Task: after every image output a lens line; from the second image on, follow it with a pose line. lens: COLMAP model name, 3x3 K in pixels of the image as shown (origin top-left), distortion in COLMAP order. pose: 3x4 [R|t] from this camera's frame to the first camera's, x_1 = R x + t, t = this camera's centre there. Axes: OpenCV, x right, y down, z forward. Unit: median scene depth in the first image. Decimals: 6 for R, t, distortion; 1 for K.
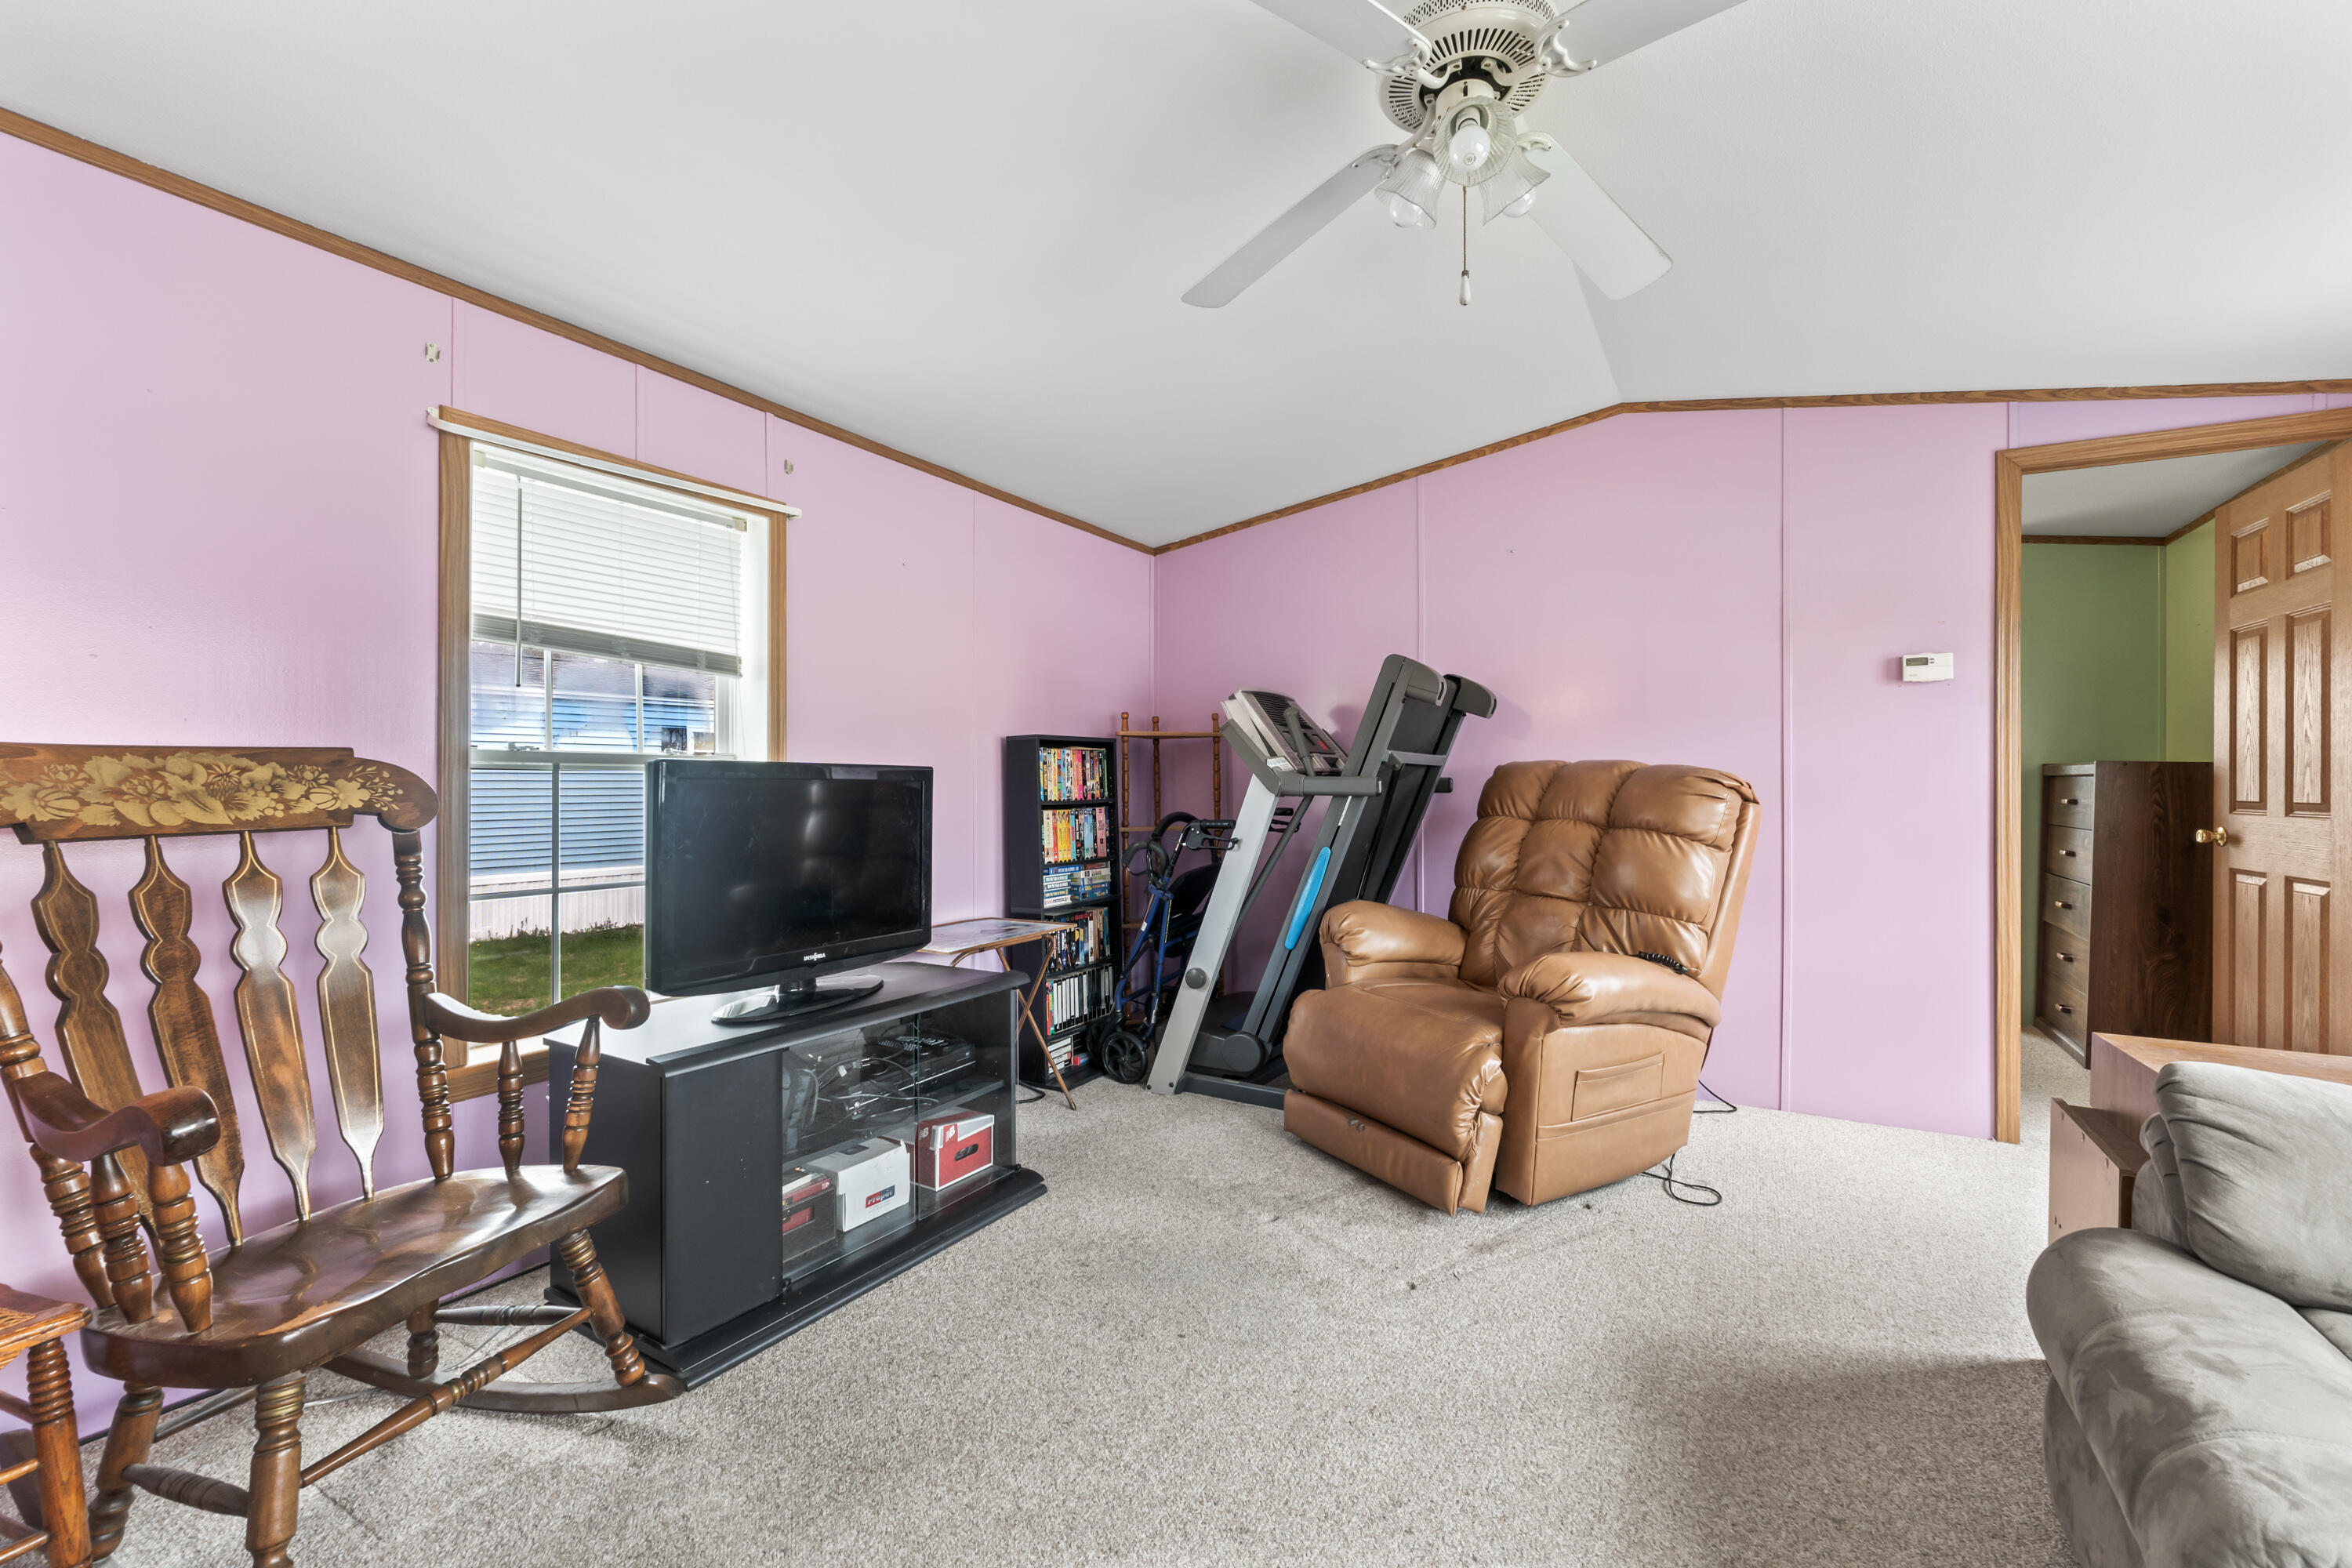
lens RADIAL K [[966.2, 0, 1170.3], [0, 966.2, 782.3], [0, 0, 1]] dist [0.000138, -0.000043]
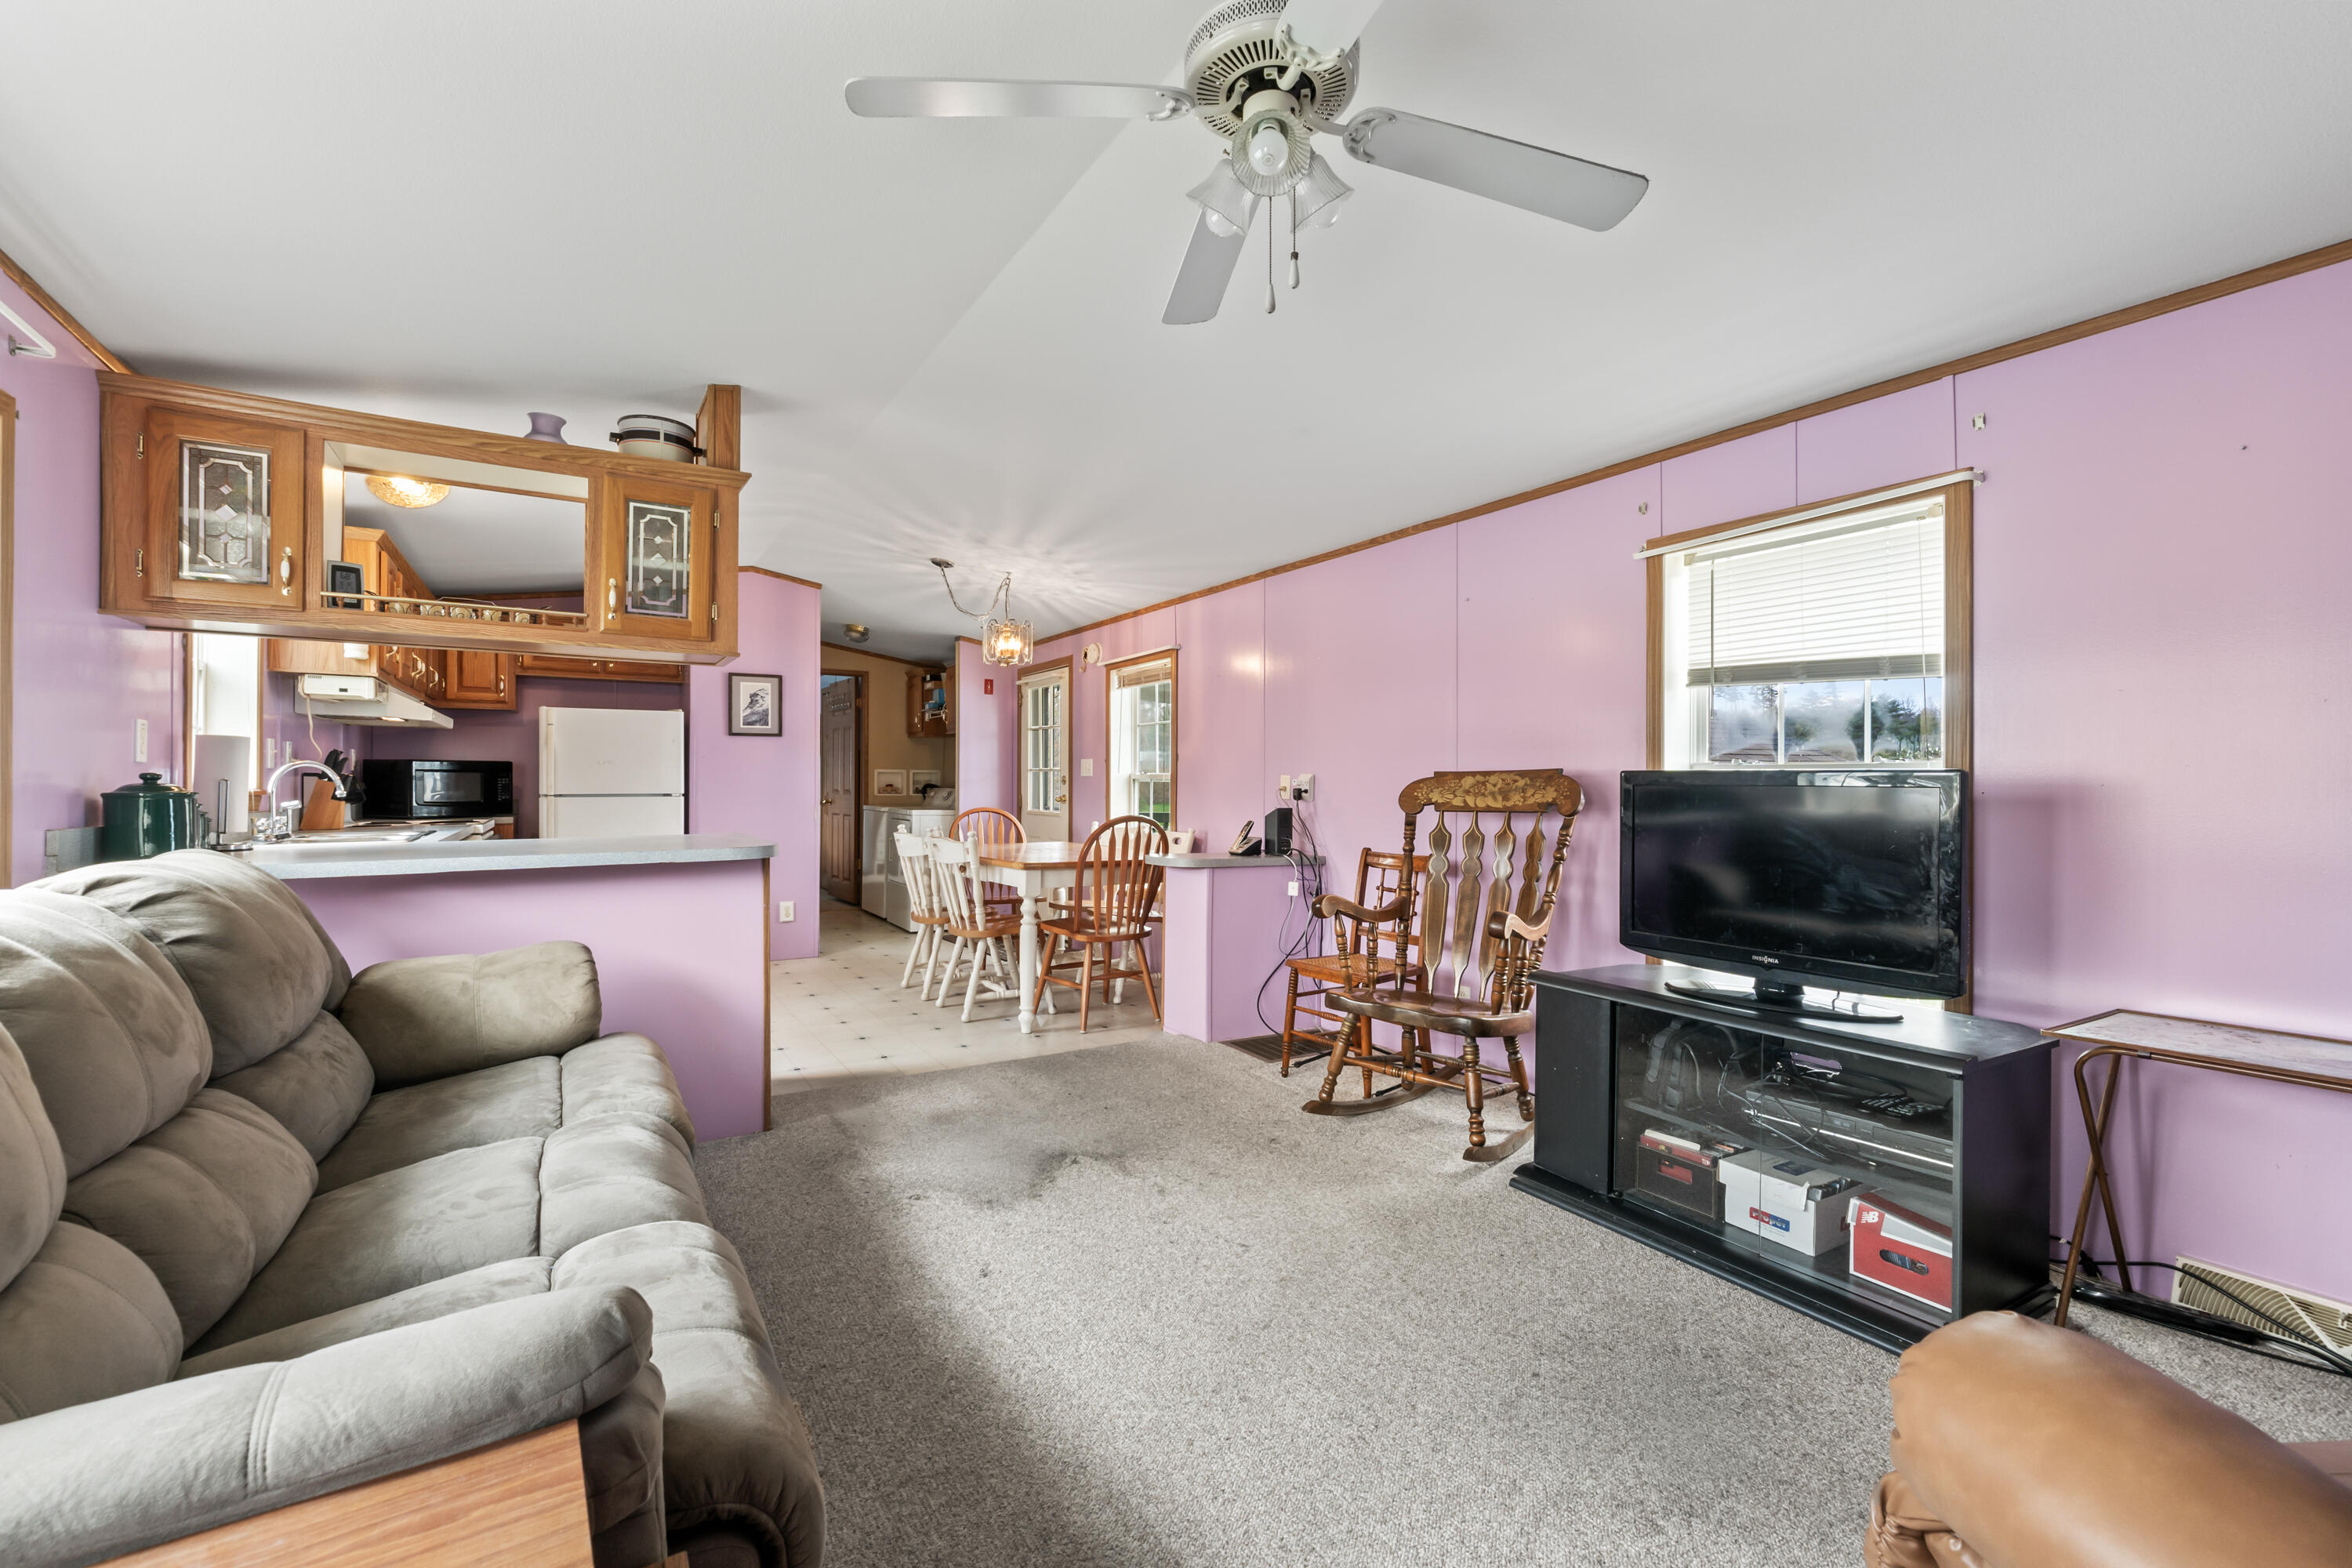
lens RADIAL K [[966.2, 0, 1172.5], [0, 966.2, 783.8], [0, 0, 1]] dist [0.000138, -0.000043]
pose [[-0.447235, -0.003777, -0.894409, 1.116843], [-0.003833, 0.999990, -0.002307, -0.000679], [0.894408, 0.002396, -0.447245, 1.209205]]
